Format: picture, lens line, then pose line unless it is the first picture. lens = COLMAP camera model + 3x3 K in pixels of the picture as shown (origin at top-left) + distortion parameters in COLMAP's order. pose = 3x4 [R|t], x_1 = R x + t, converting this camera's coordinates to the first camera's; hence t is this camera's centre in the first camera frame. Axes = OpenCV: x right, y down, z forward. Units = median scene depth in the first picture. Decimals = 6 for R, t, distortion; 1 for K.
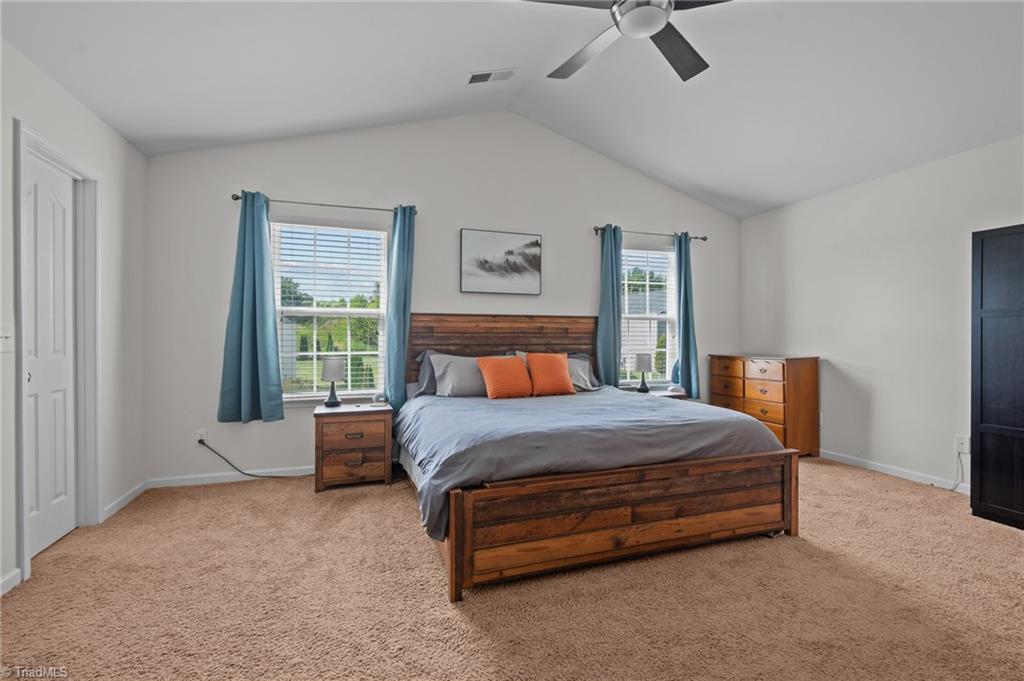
lens RADIAL K [[466.1, 0, 538.1], [0, 466.1, 341.0], [0, 0, 1]] dist [0.001303, 0.000134]
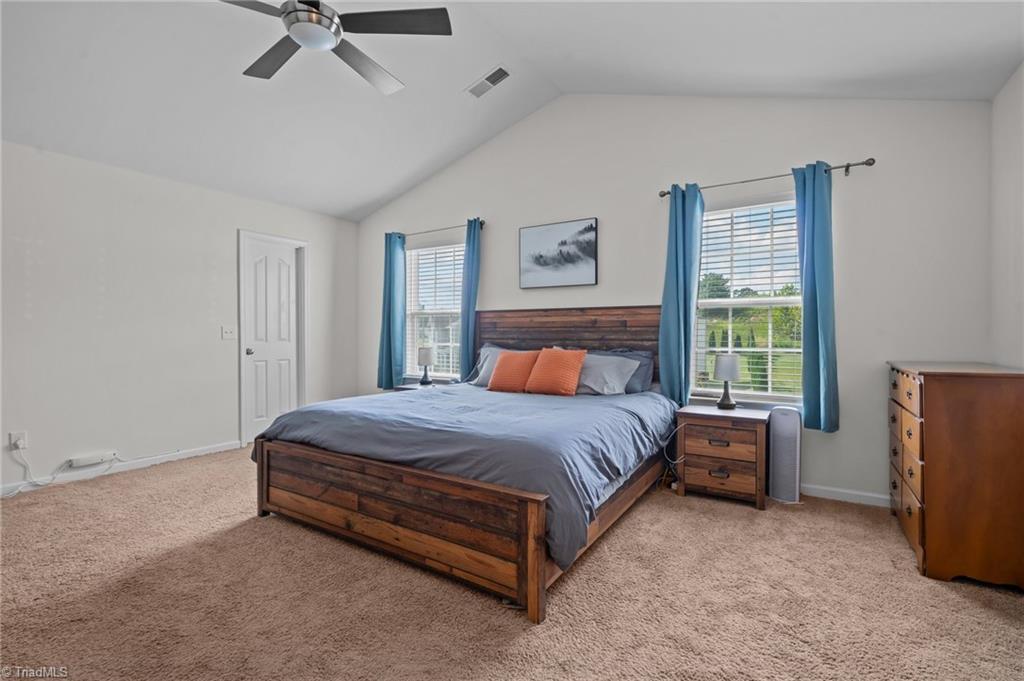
lens RADIAL K [[470.1, 0, 513.7], [0, 470.1, 338.5], [0, 0, 1]] dist [-0.003925, -0.000194]
pose [[0.604438, 0.009322, -0.796598, 0.668641], [-0.005217, 0.999956, 0.007742, -0.001309], [0.796635, -0.000524, 0.604460, 0.347964]]
